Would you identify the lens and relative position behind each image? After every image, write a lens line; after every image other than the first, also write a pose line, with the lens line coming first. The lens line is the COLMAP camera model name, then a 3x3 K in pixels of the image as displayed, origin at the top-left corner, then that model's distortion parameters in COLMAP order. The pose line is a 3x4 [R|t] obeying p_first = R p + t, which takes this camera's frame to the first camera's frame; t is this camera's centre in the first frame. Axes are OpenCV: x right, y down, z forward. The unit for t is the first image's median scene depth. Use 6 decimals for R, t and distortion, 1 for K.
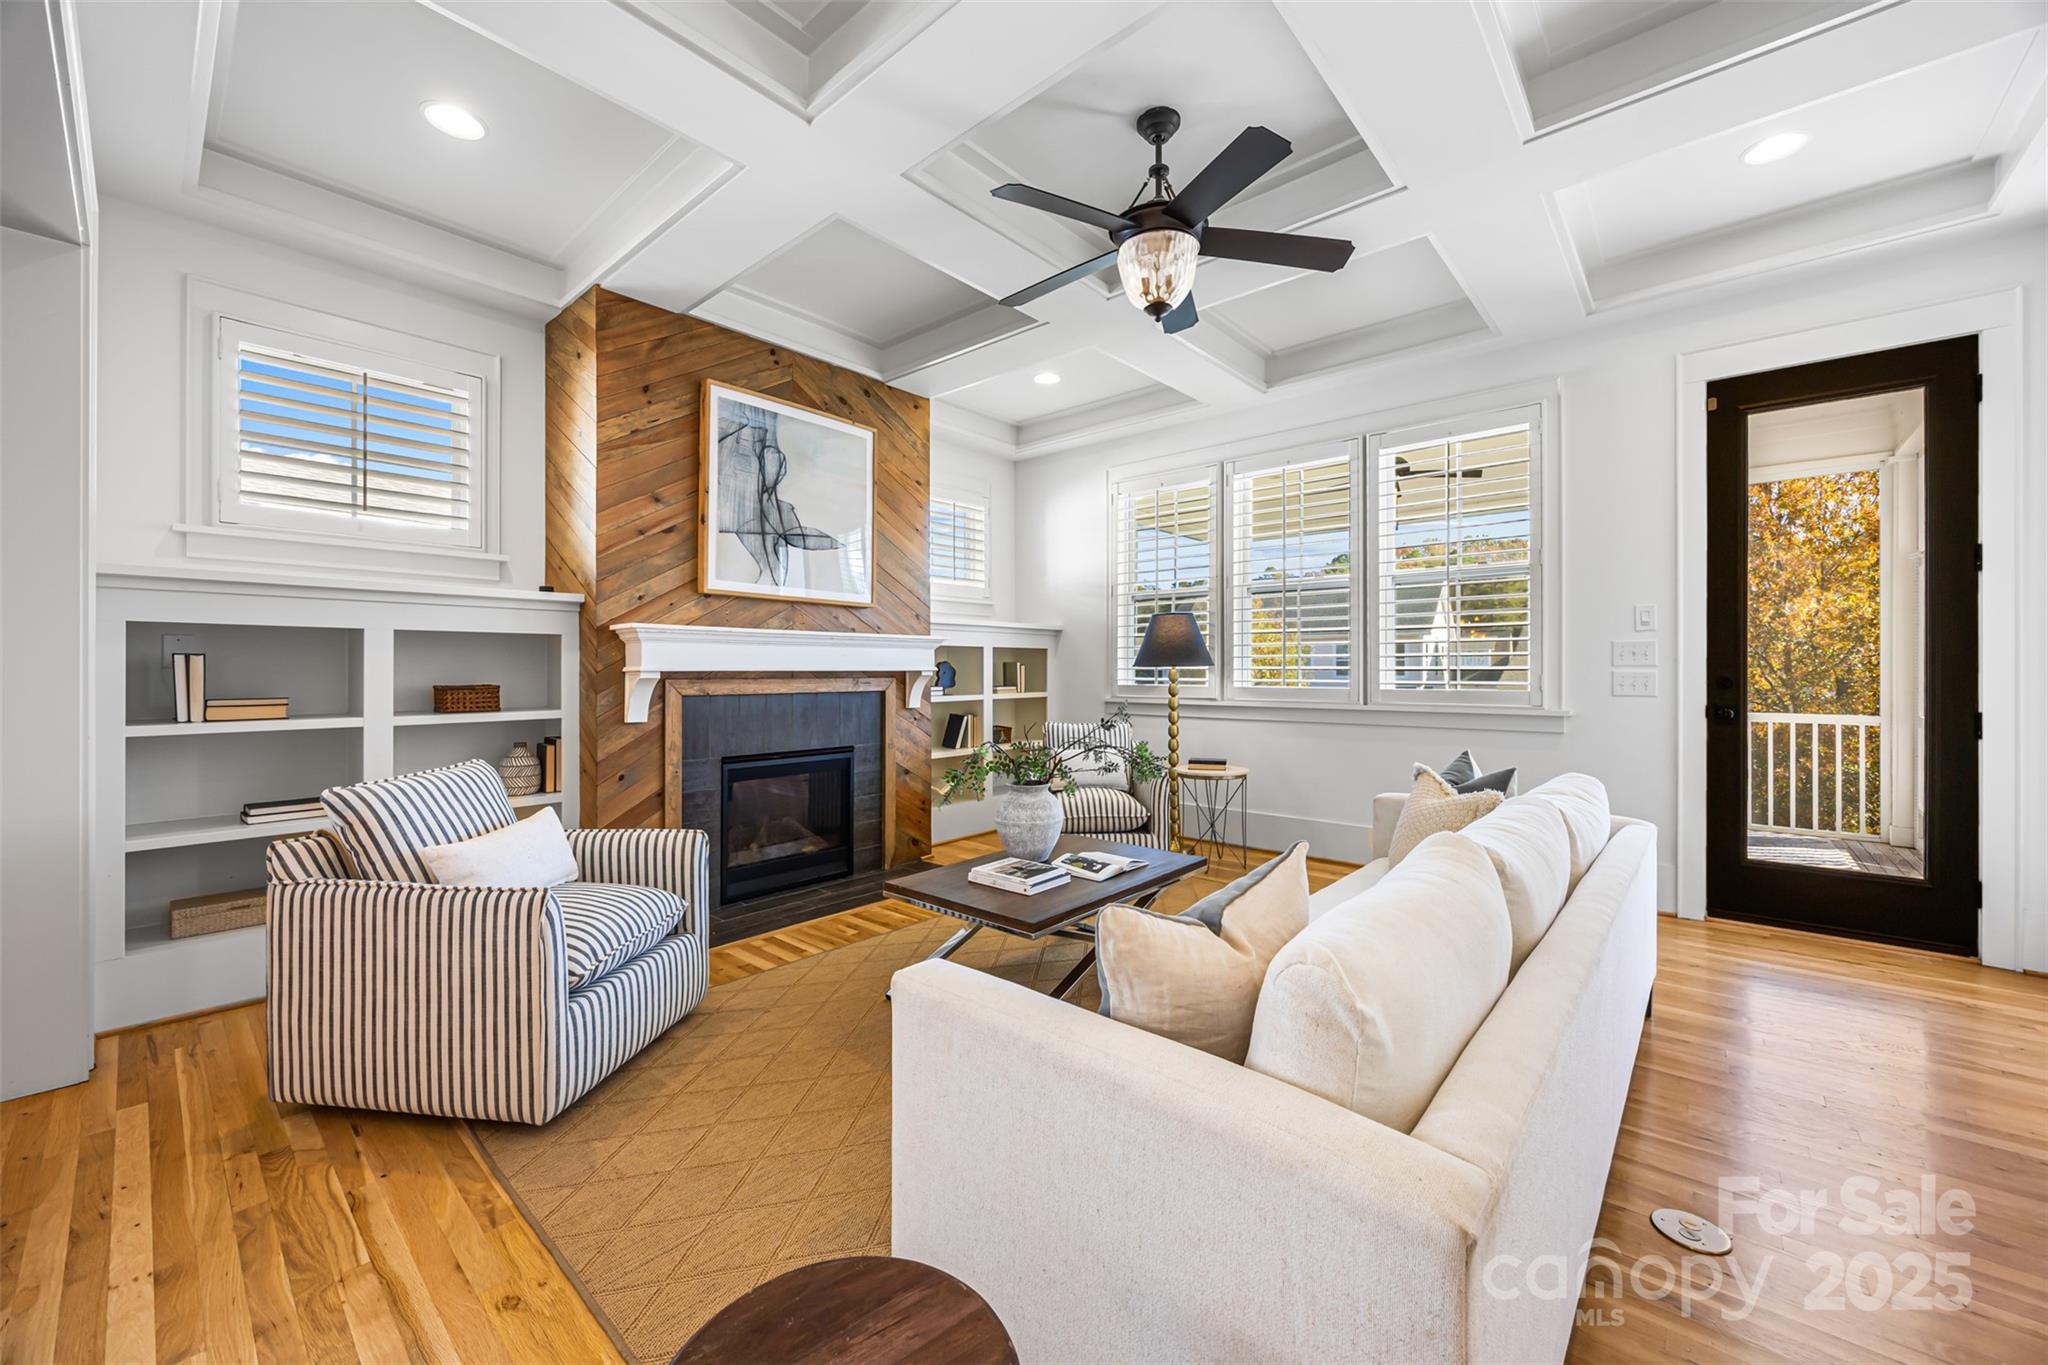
lens RADIAL K [[783.6, 0, 1032.5], [0, 783.6, 676.0], [0, 0, 1]] dist [-0.000047, -0.000632]
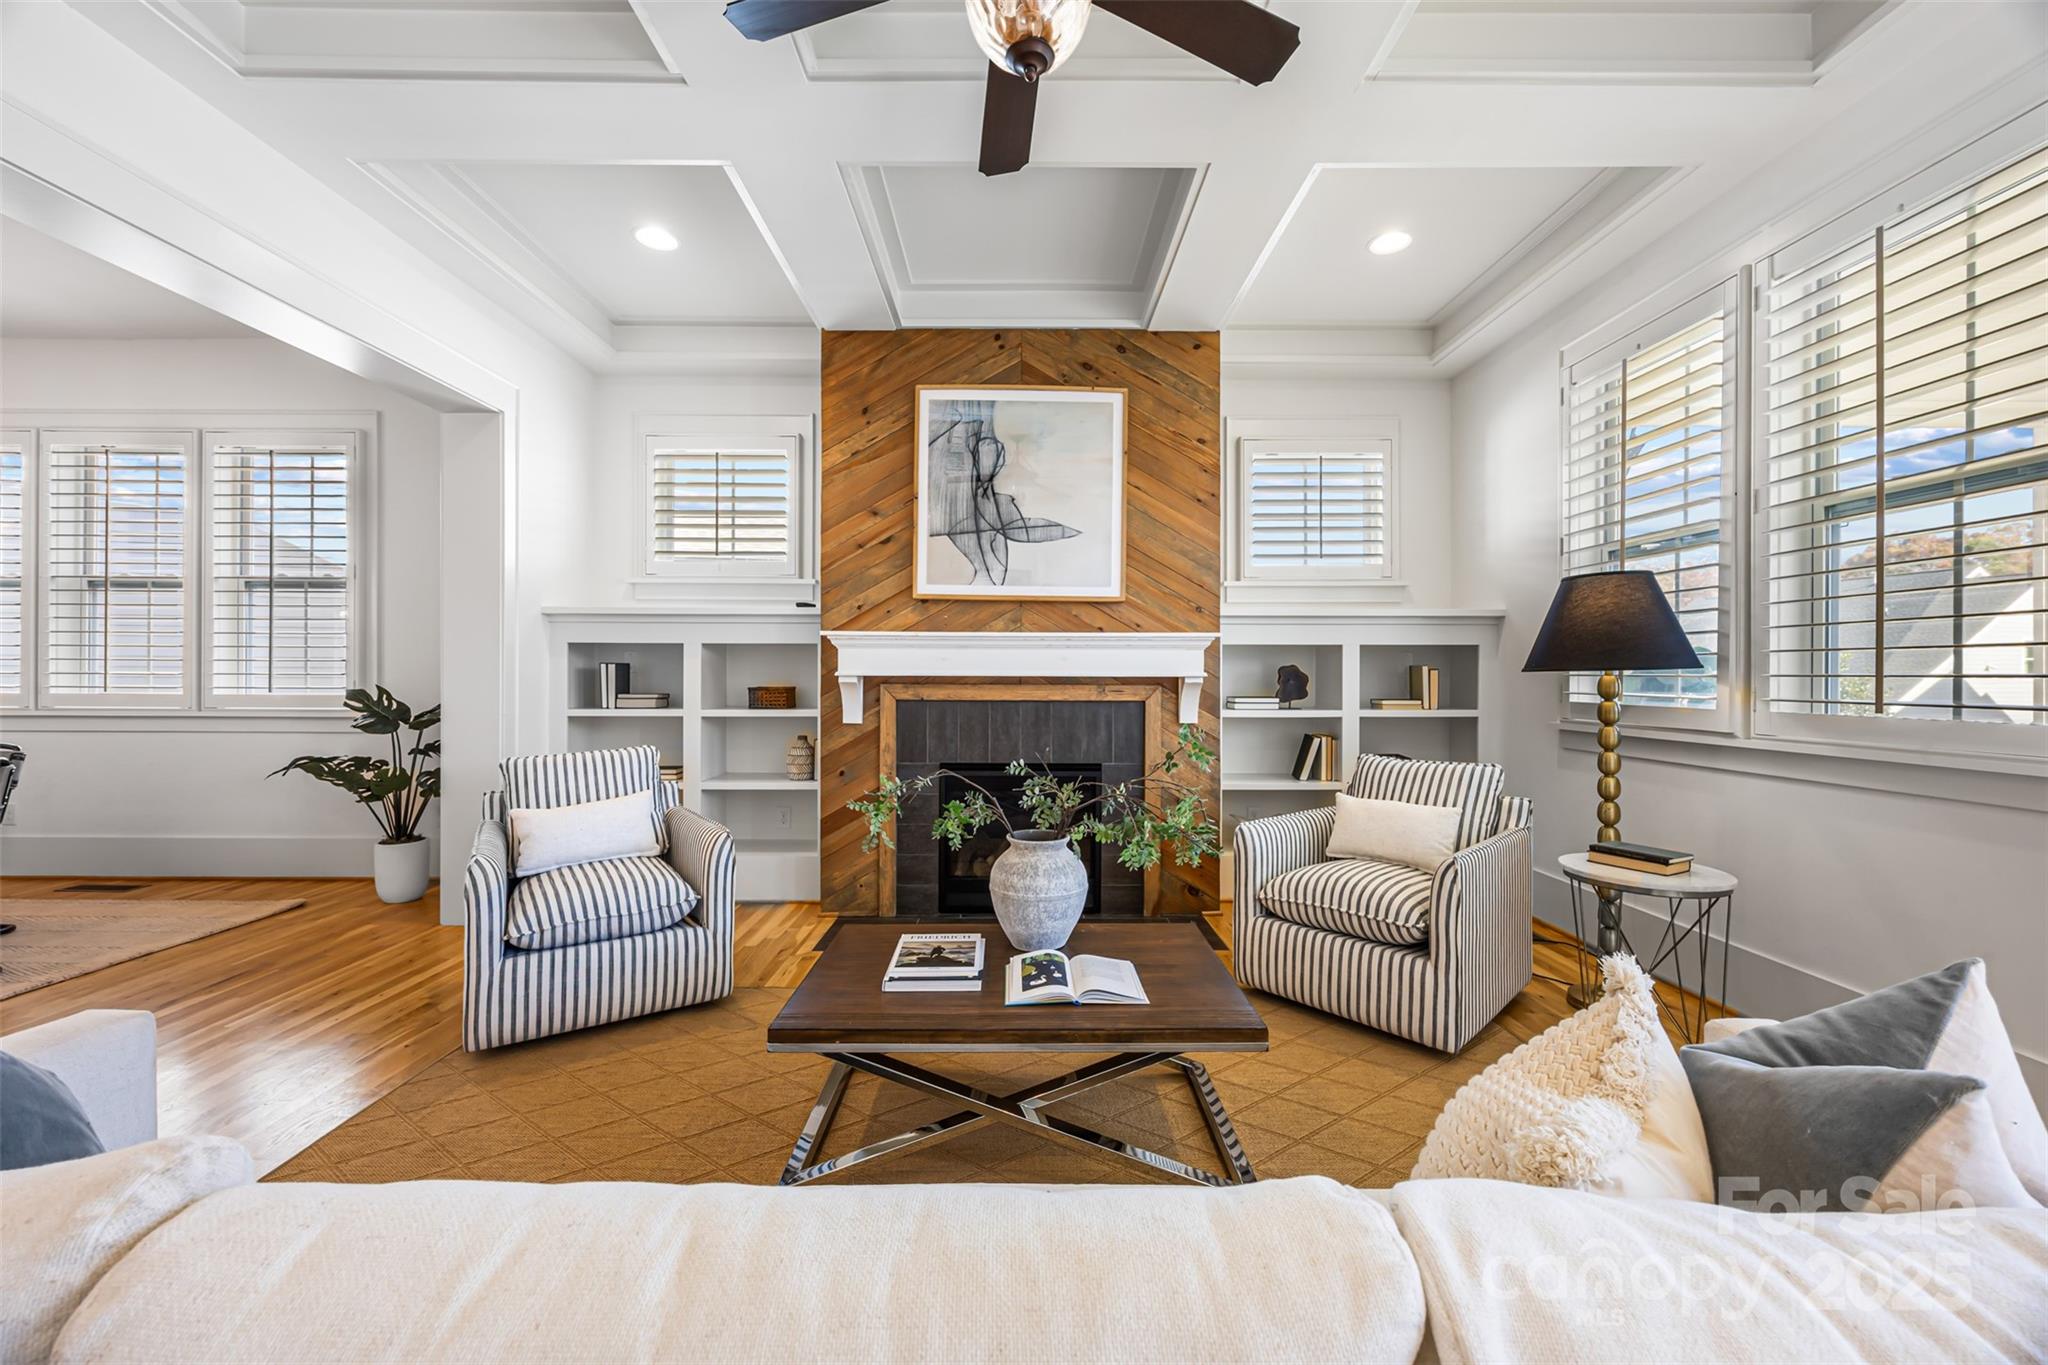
lens RADIAL K [[783.6, 0, 1023.6], [0, 783.6, 680.5], [0, 0, 1]] dist [-0.000047, -0.000632]
pose [[0.660263, 0.006474, -0.751006, 0.404810], [-0.009391, 0.999956, 0.000365, -0.002013], [0.750975, 0.006812, 0.660295, 0.412294]]
